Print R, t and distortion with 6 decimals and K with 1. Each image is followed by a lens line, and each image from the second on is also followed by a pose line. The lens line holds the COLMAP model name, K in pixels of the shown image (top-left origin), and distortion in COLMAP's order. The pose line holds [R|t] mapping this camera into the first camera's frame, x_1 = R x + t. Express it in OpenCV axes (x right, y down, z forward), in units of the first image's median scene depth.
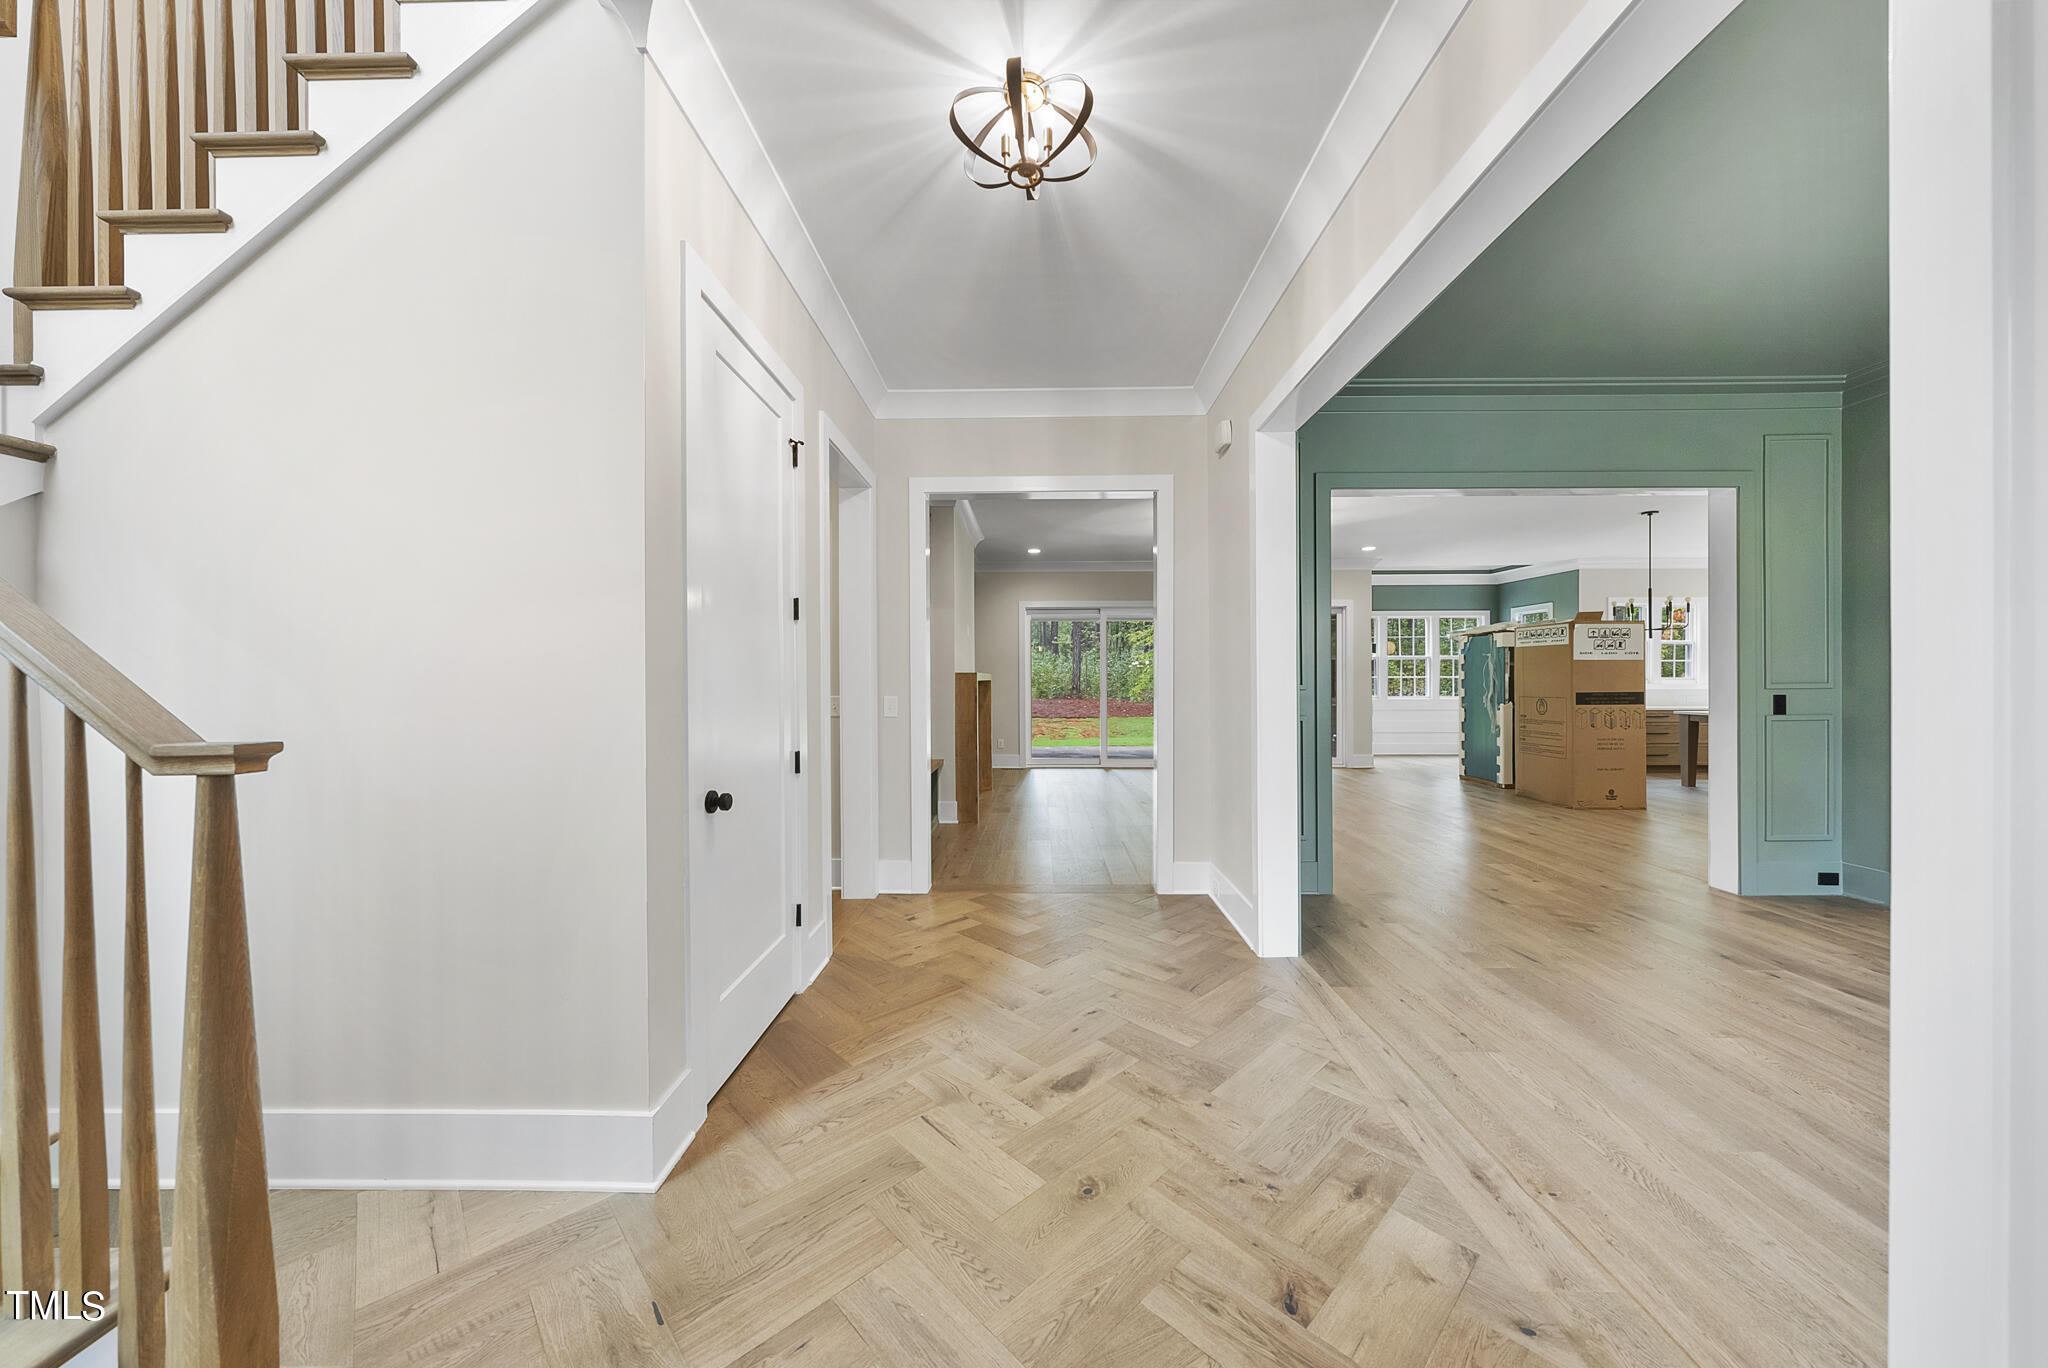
lens RADIAL K [[712.4, 0, 1026.8], [0, 712.4, 683.4], [0, 0, 1]] dist [-0.001094, -0.000029]
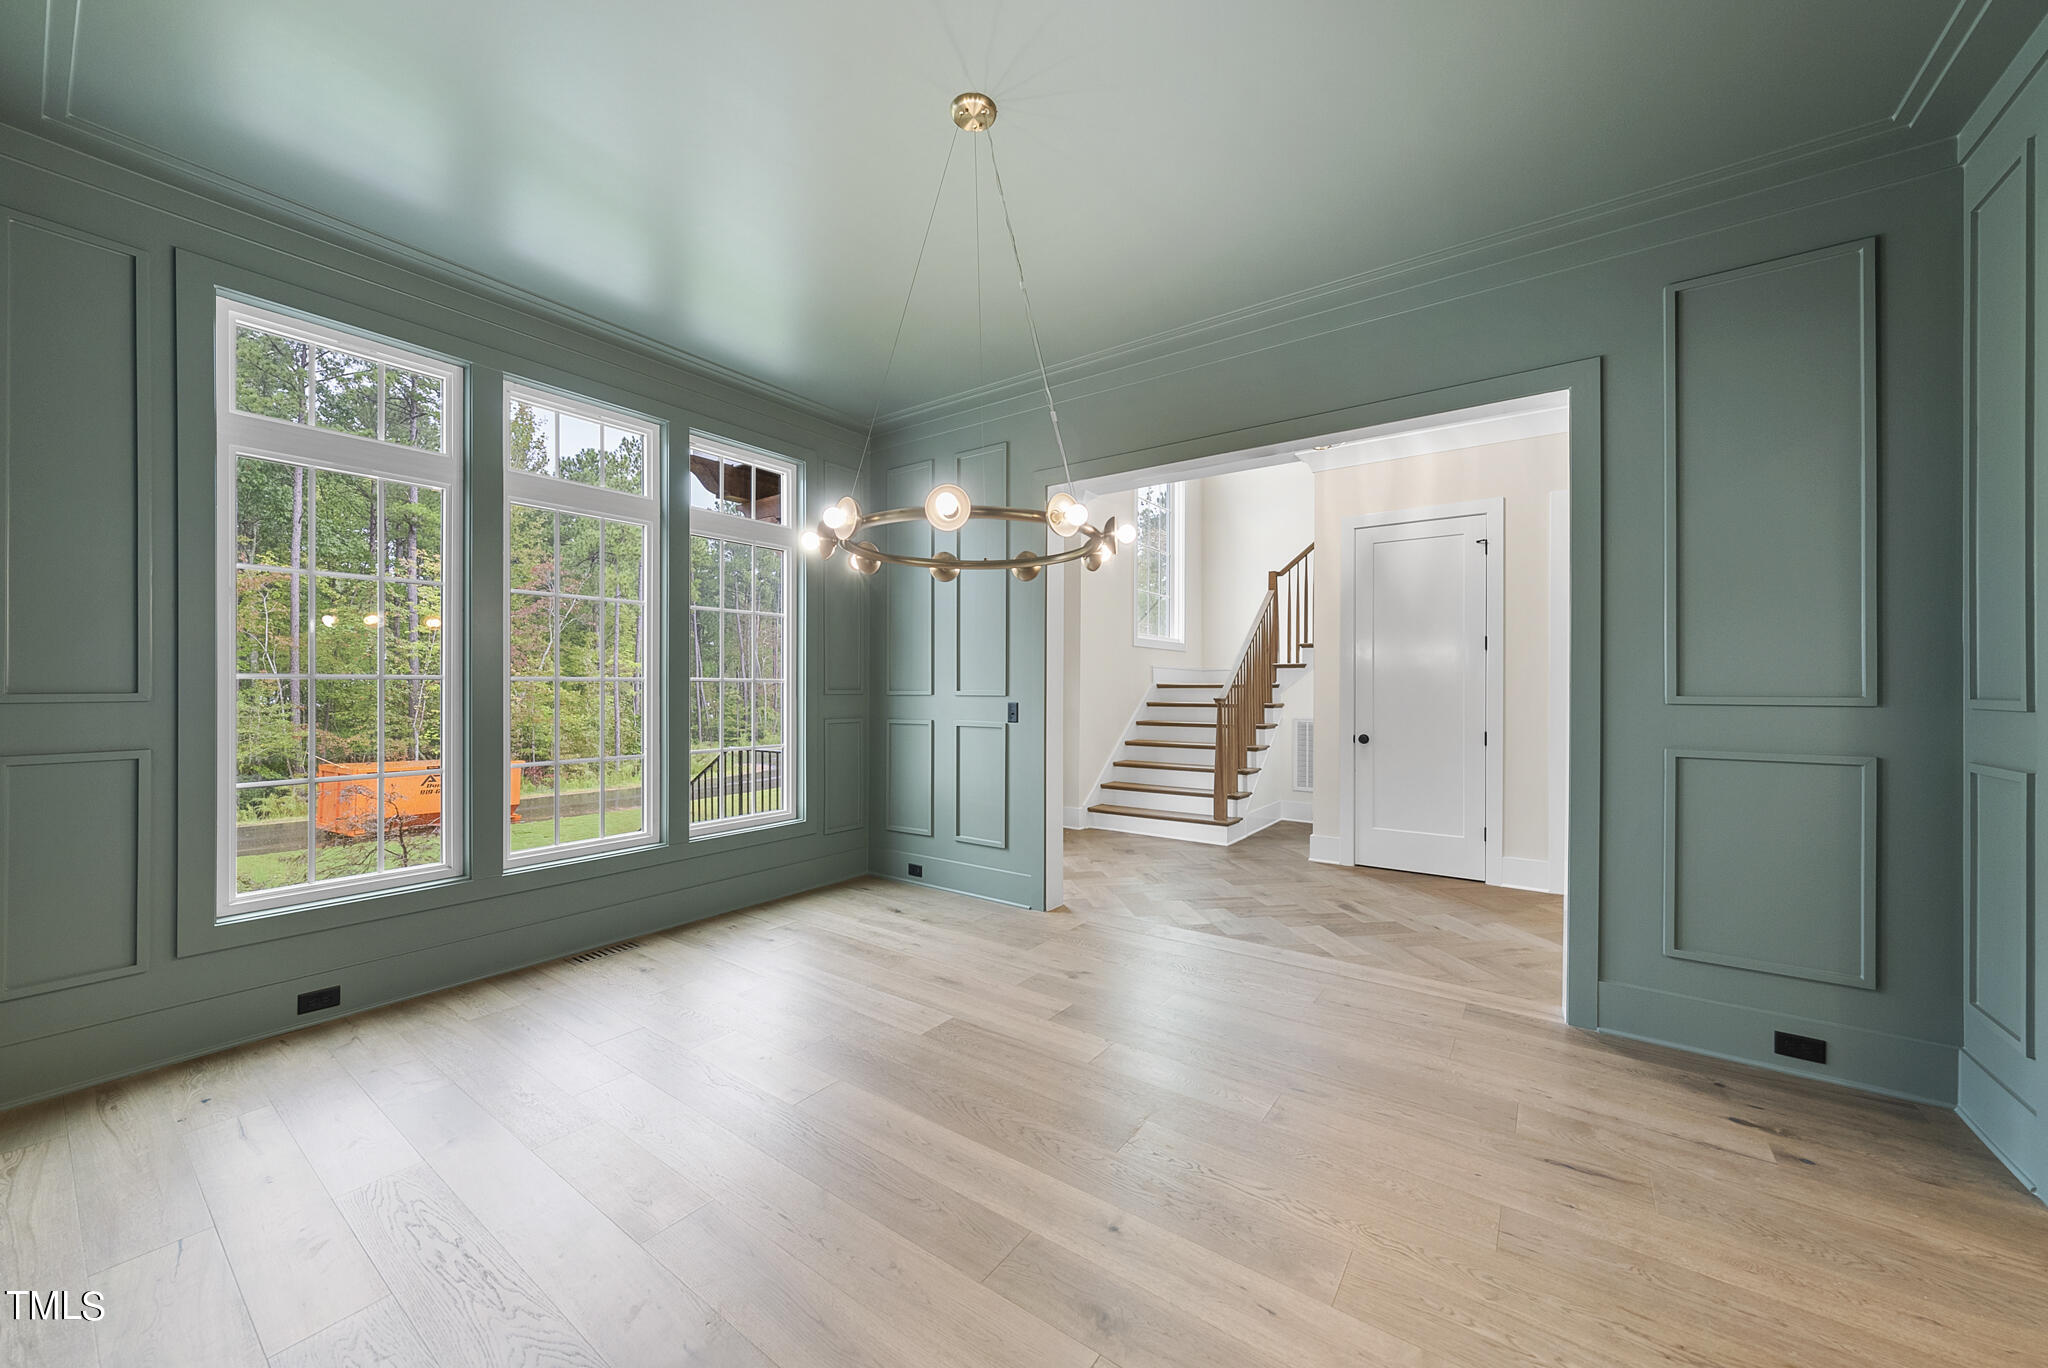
lens RADIAL K [[743.5, 0, 1024.6], [0, 743.5, 687.3], [0, 0, 1]] dist [-0.002272, 0.000158]
pose [[-0.577956, 0.001440, -0.816066, 1.956282], [-0.003287, 0.999986, 0.004092, -0.014565], [0.816061, 0.005047, -0.577944, 1.318736]]
